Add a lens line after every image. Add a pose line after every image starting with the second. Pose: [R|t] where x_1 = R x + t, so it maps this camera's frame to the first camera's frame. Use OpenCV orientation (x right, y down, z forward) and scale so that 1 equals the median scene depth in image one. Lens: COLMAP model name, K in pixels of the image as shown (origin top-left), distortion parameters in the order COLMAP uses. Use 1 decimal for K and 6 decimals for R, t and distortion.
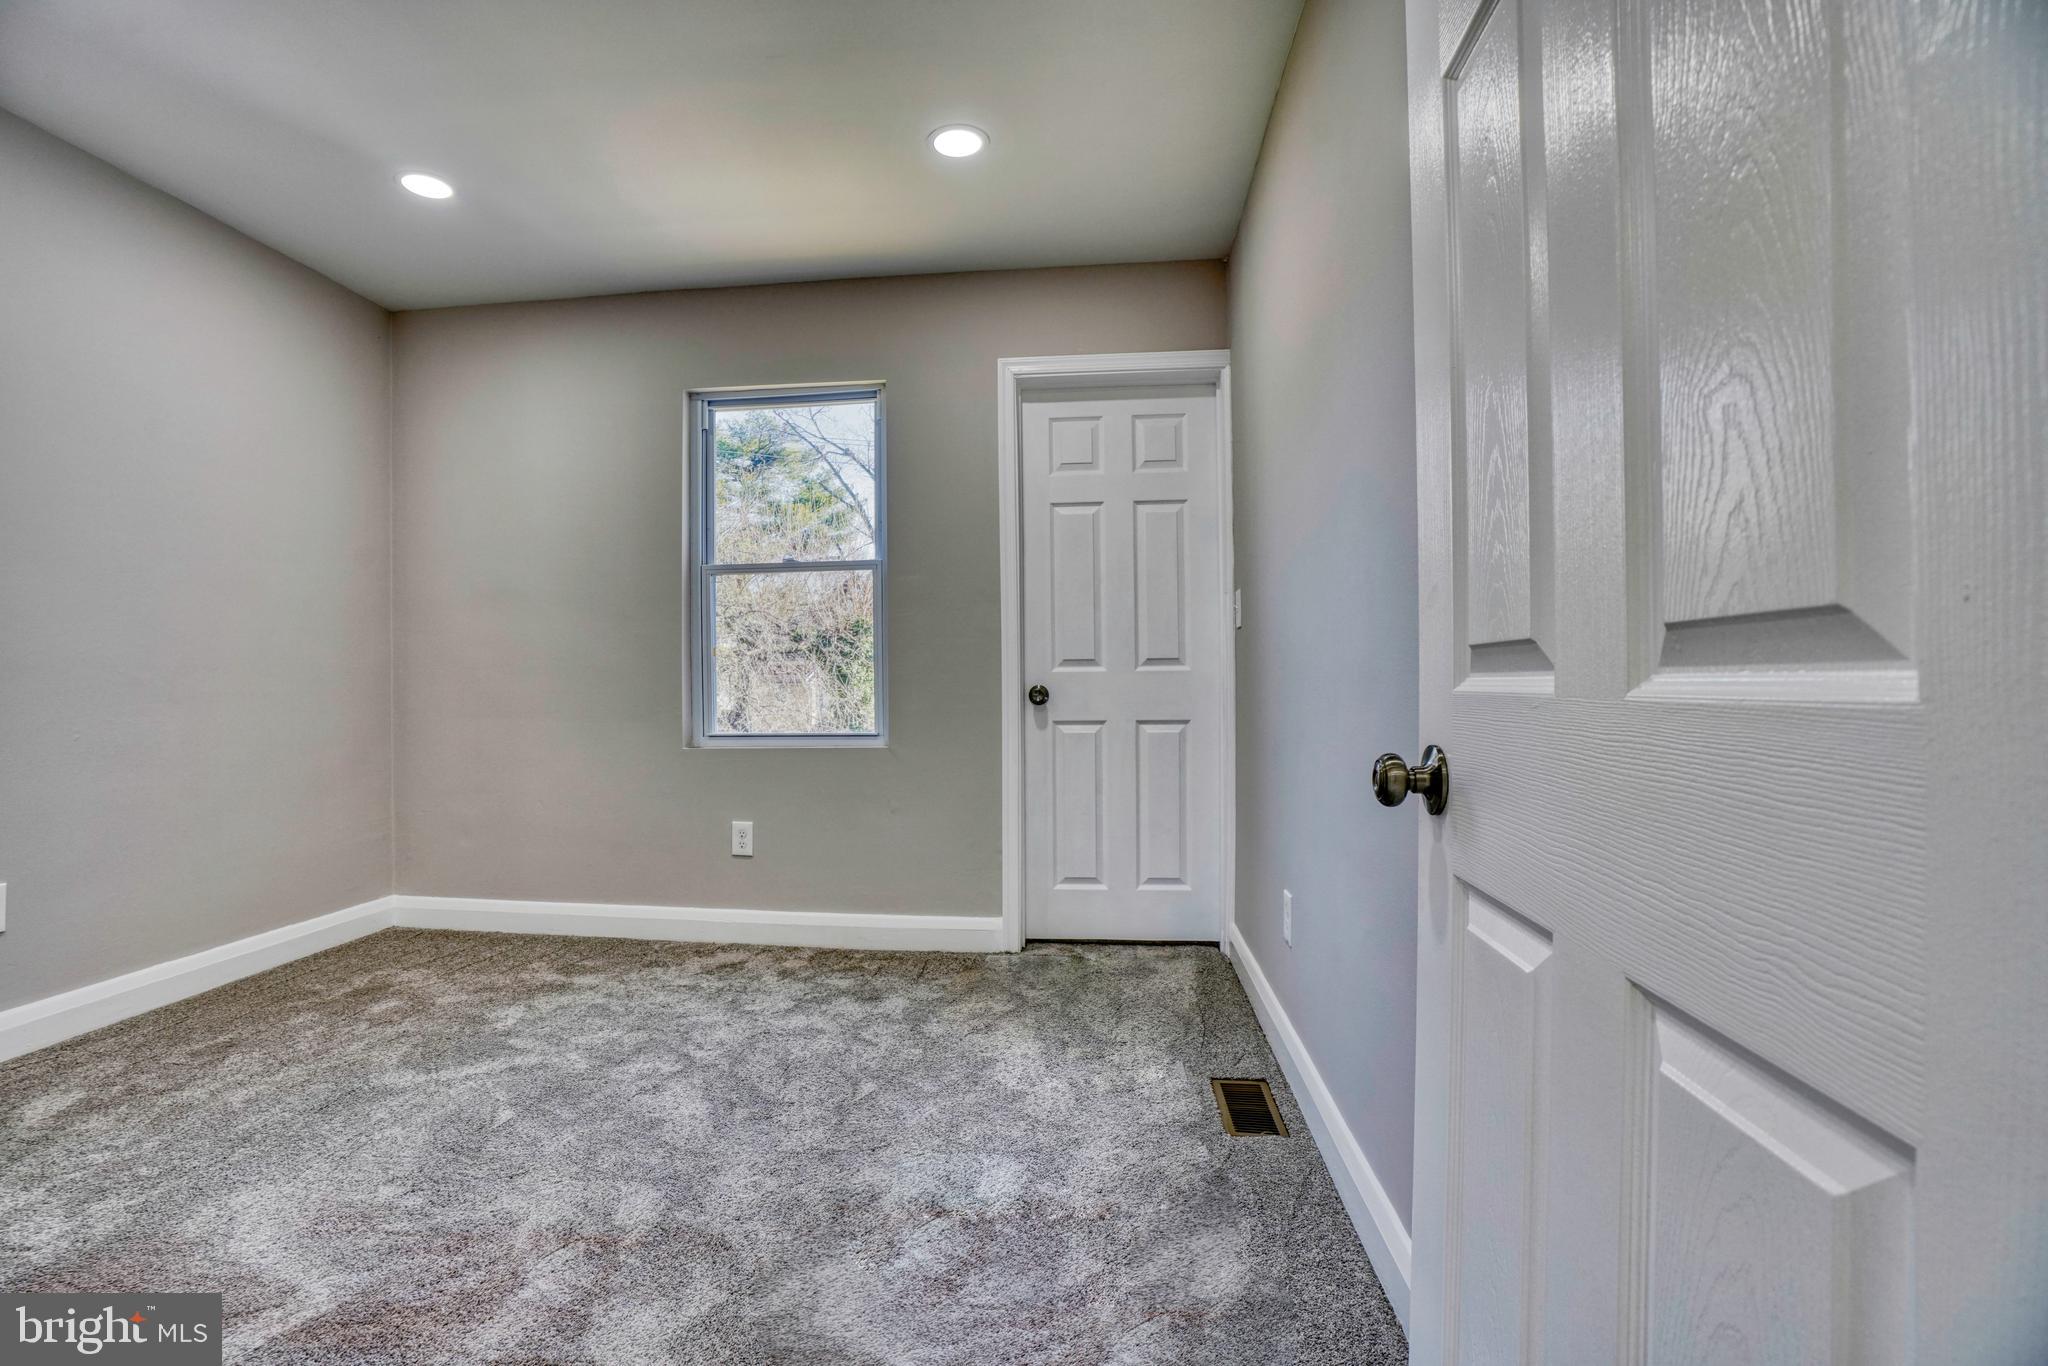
lens RADIAL K [[942.1, 0, 1009.4], [0, 942.1, 686.0], [0, 0, 1]] dist [-0.059935, 0.022709]
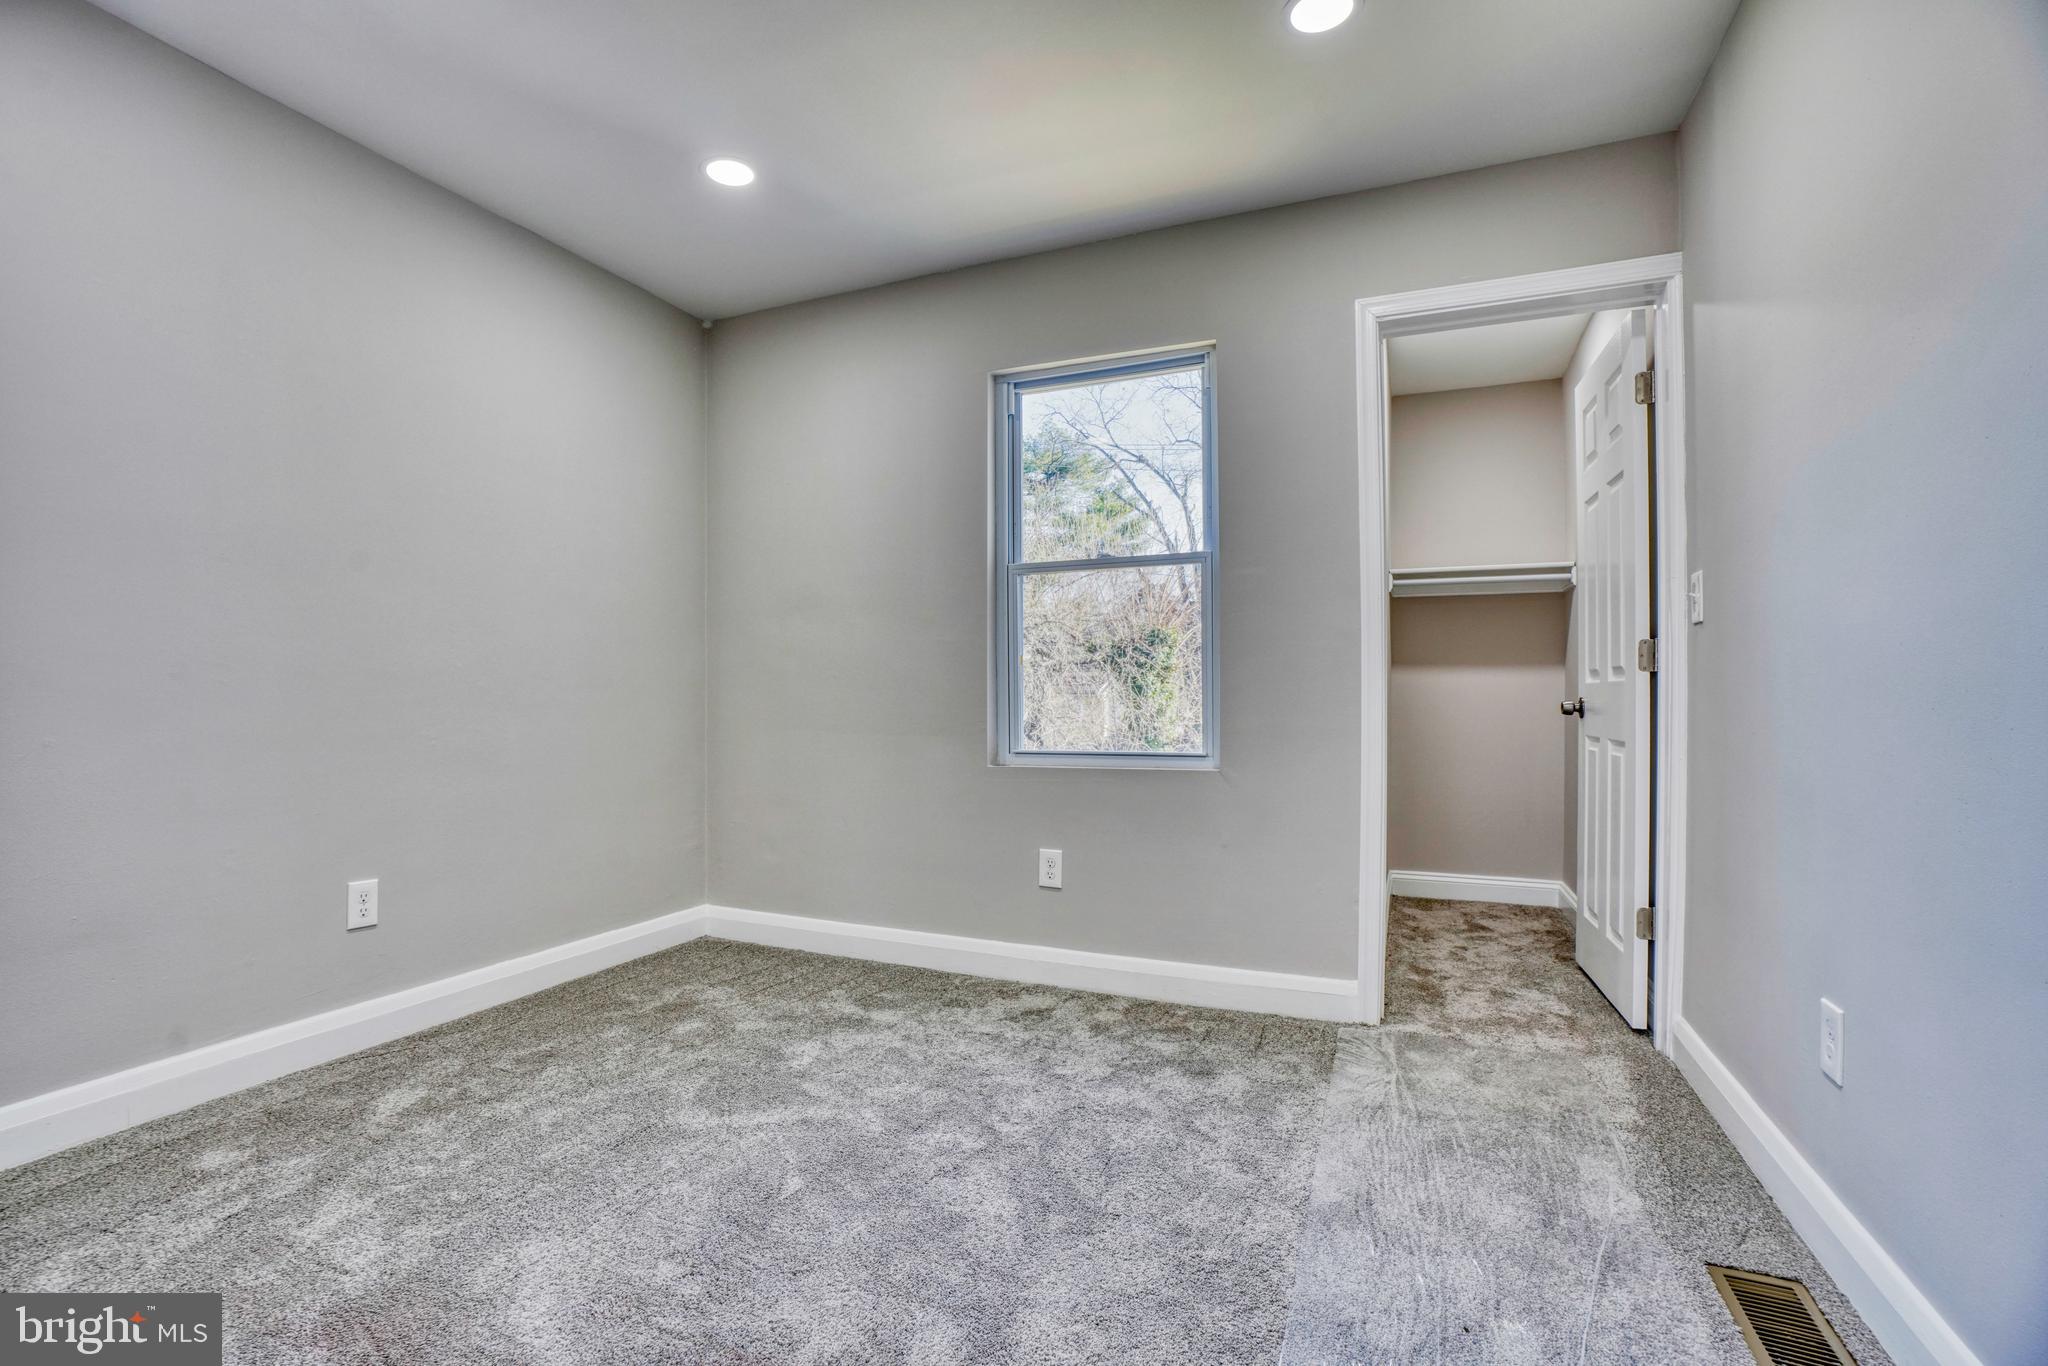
lens RADIAL K [[942.1, 0, 1025.1], [0, 942.1, 689.0], [0, 0, 1]] dist [-0.059935, 0.022709]
pose [[0.959187, 0.002800, -0.282758, -0.064310], [-0.005342, 0.999952, -0.008217, -0.000356], [0.282722, 0.009392, 0.959156, 0.153895]]
